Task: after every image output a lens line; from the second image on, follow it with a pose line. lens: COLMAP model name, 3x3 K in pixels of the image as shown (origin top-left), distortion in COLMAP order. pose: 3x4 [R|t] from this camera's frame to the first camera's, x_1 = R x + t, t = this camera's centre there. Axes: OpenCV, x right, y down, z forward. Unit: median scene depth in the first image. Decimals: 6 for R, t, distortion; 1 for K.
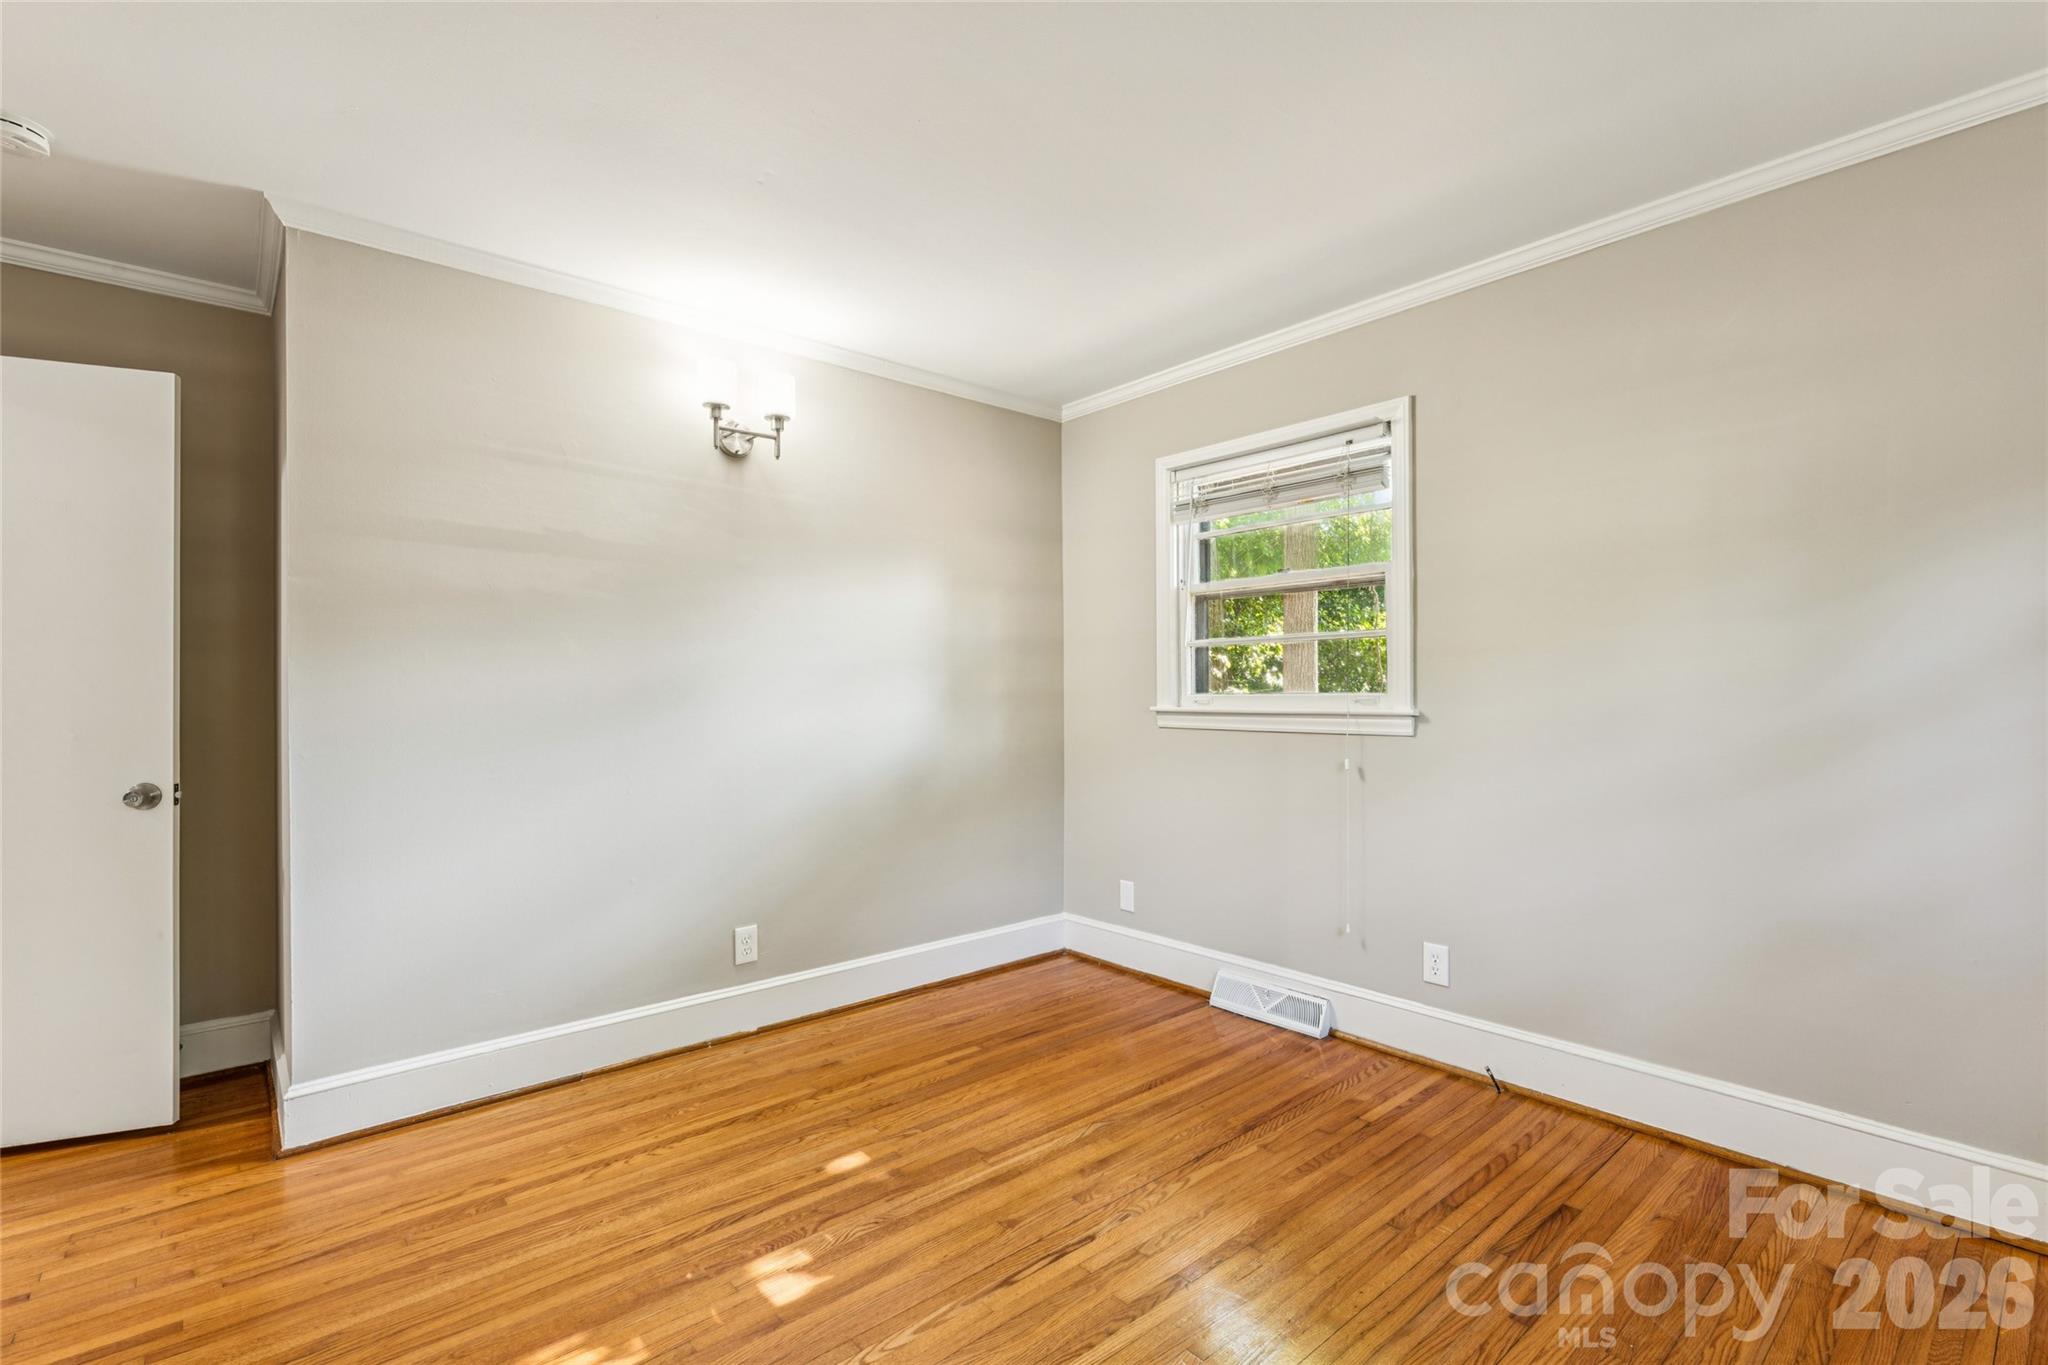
lens RADIAL K [[931.1, 0, 1025.0], [0, 931.1, 689.3], [0, 0, 1]] dist [0.001041, -0.000450]
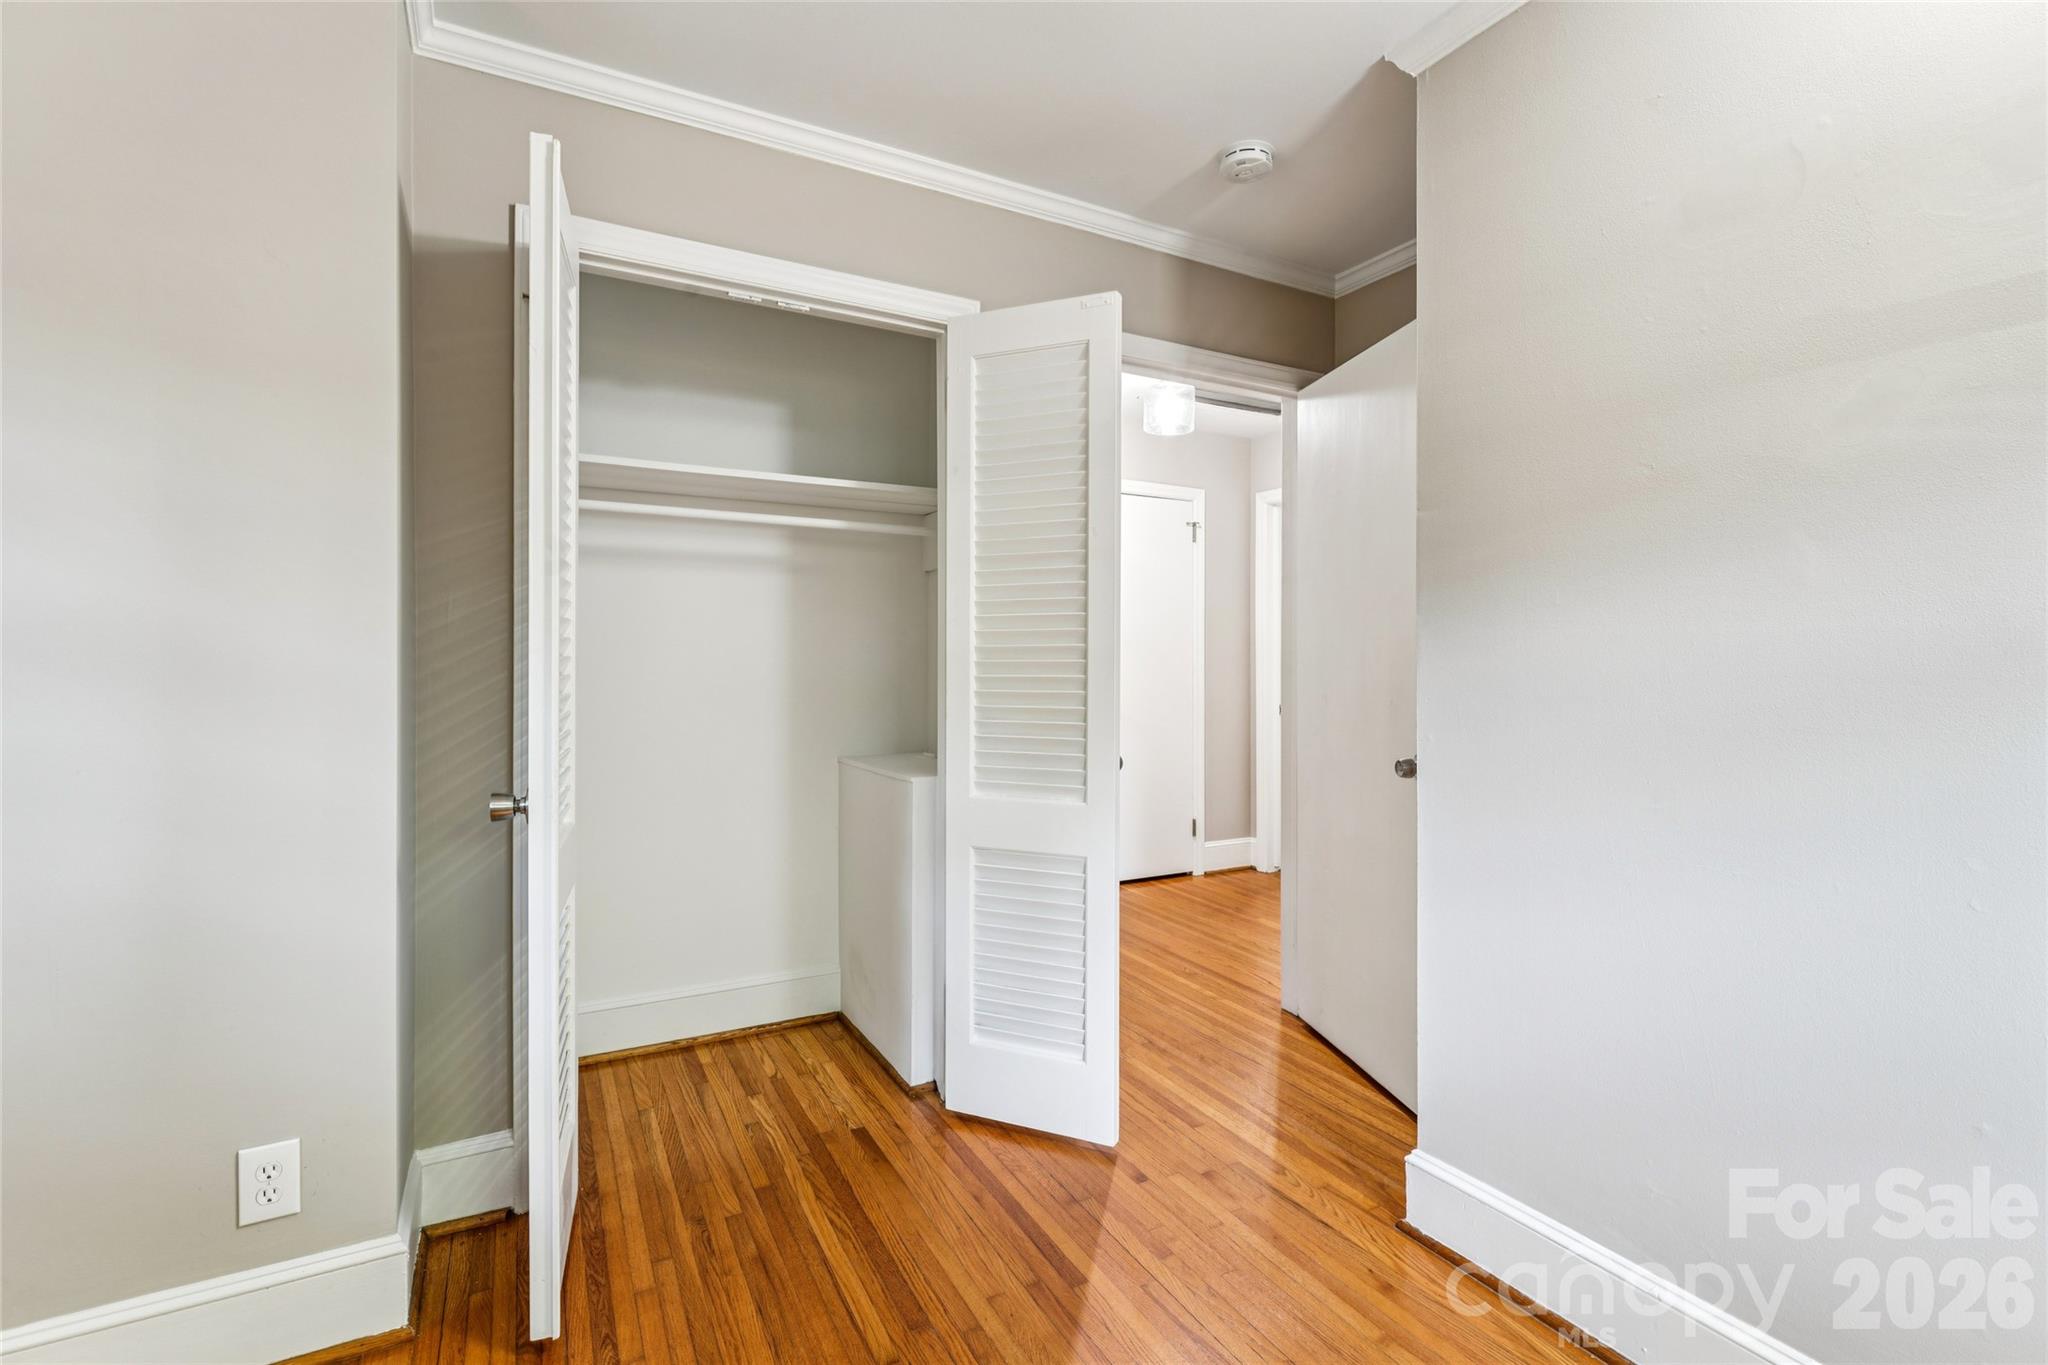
lens RADIAL K [[931.1, 0, 1039.4], [0, 931.1, 661.2], [0, 0, 1]] dist [0.001041, -0.000450]
pose [[-0.211418, 0.004403, -0.977386, 0.055183], [-0.000336, 0.999989, 0.004577, 0.002733], [0.977396, 0.001296, -0.211414, 0.764426]]
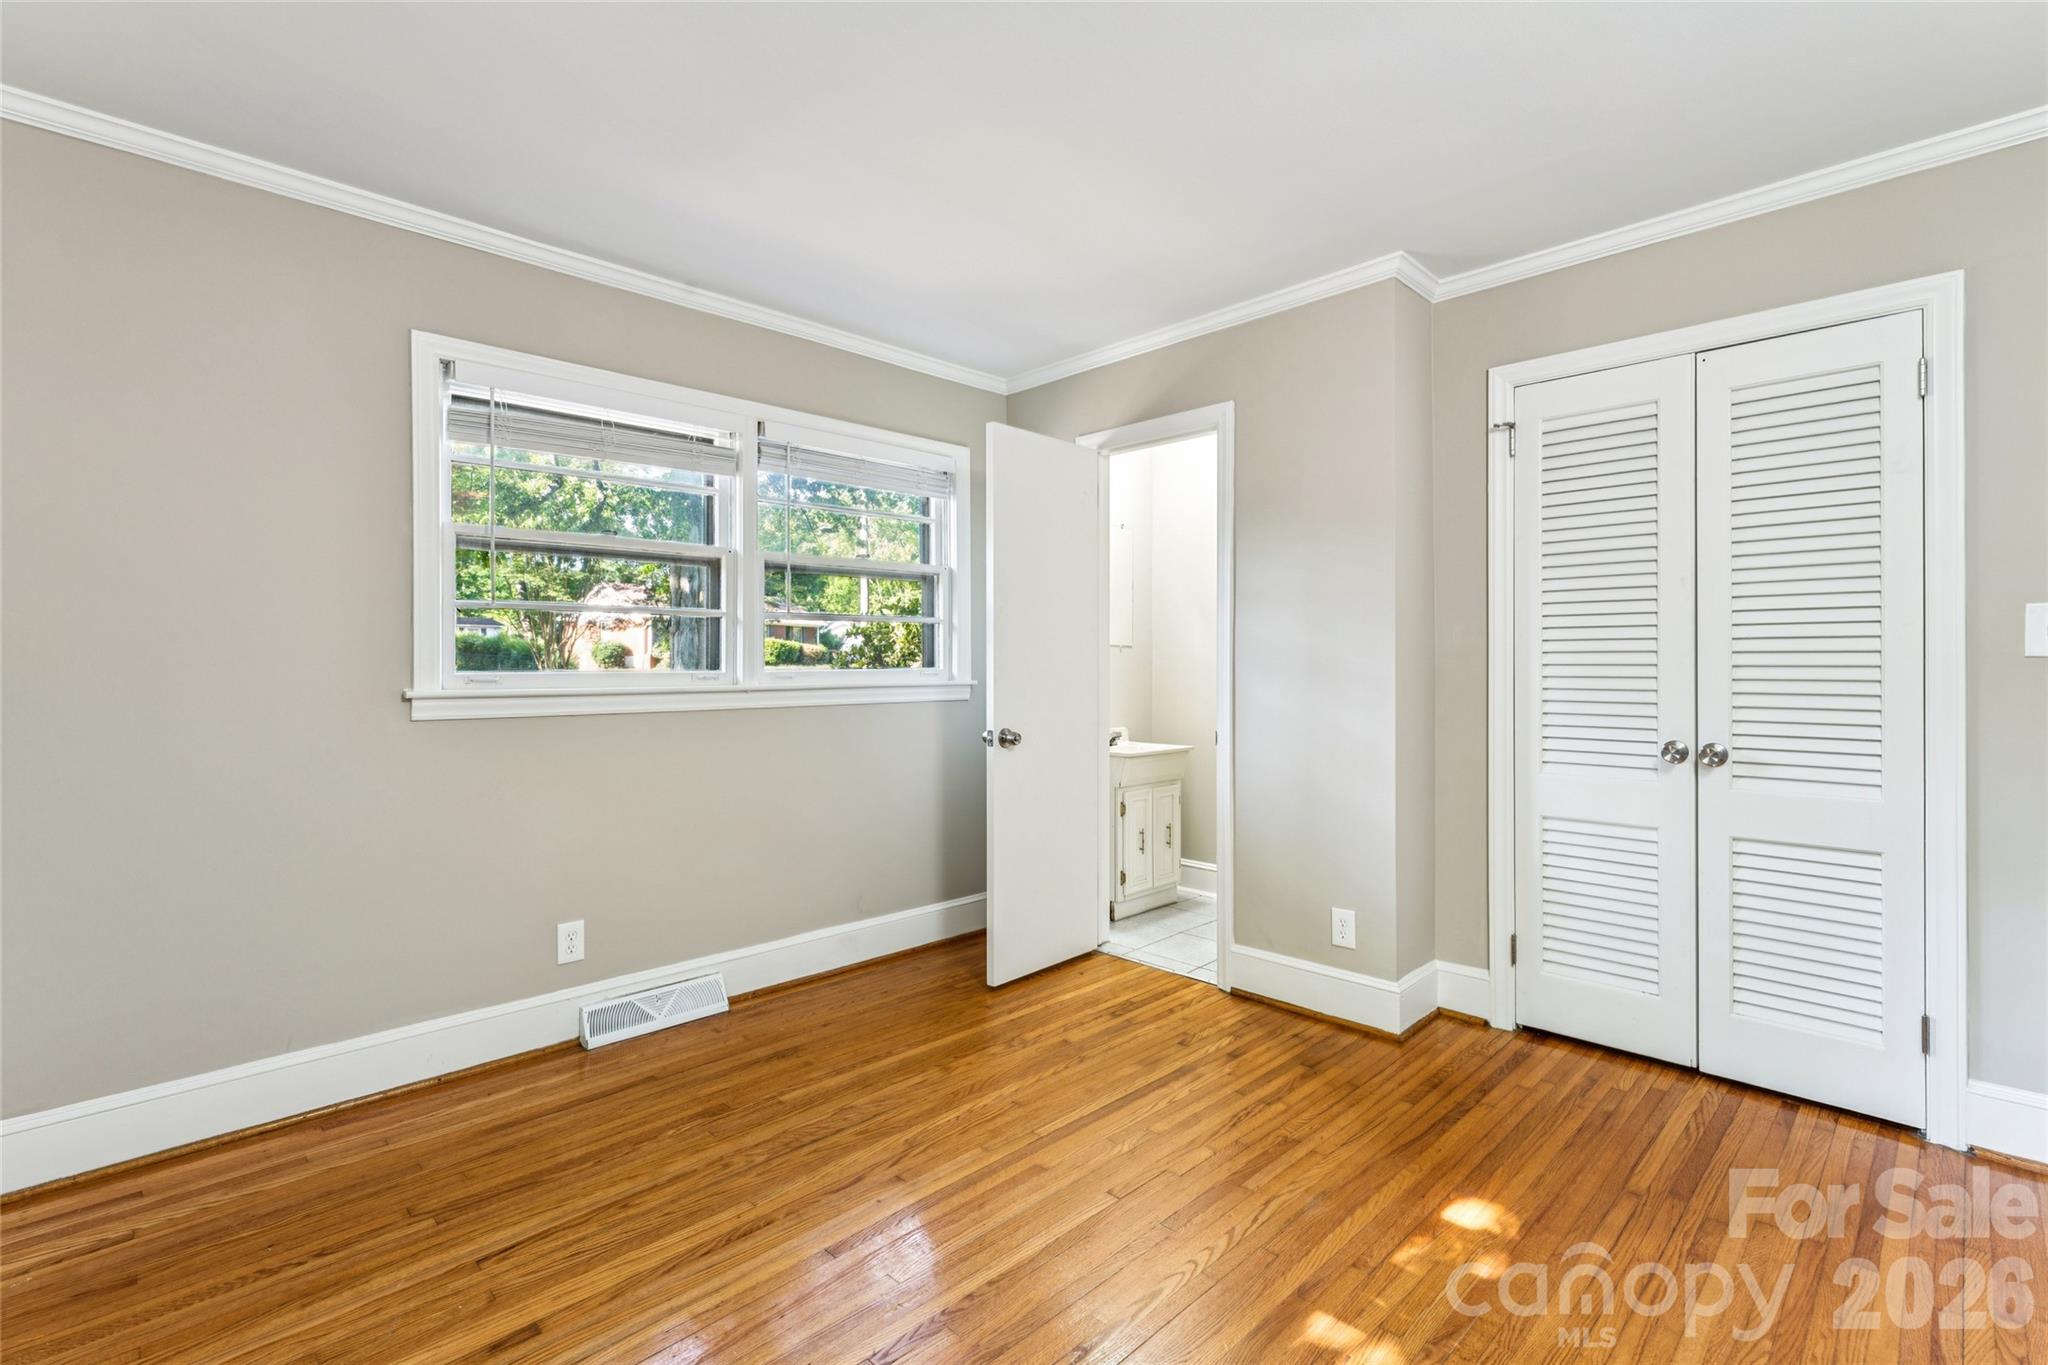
lens RADIAL K [[931.1, 0, 1023.0], [0, 931.1, 664.1], [0, 0, 1]] dist [0.001041, -0.000450]
pose [[-0.997880, 0.007411, -0.064654, 0.059286], [0.007497, 0.999971, -0.001082, 0.001477], [0.064644, -0.001564, -0.997907, 1.294243]]
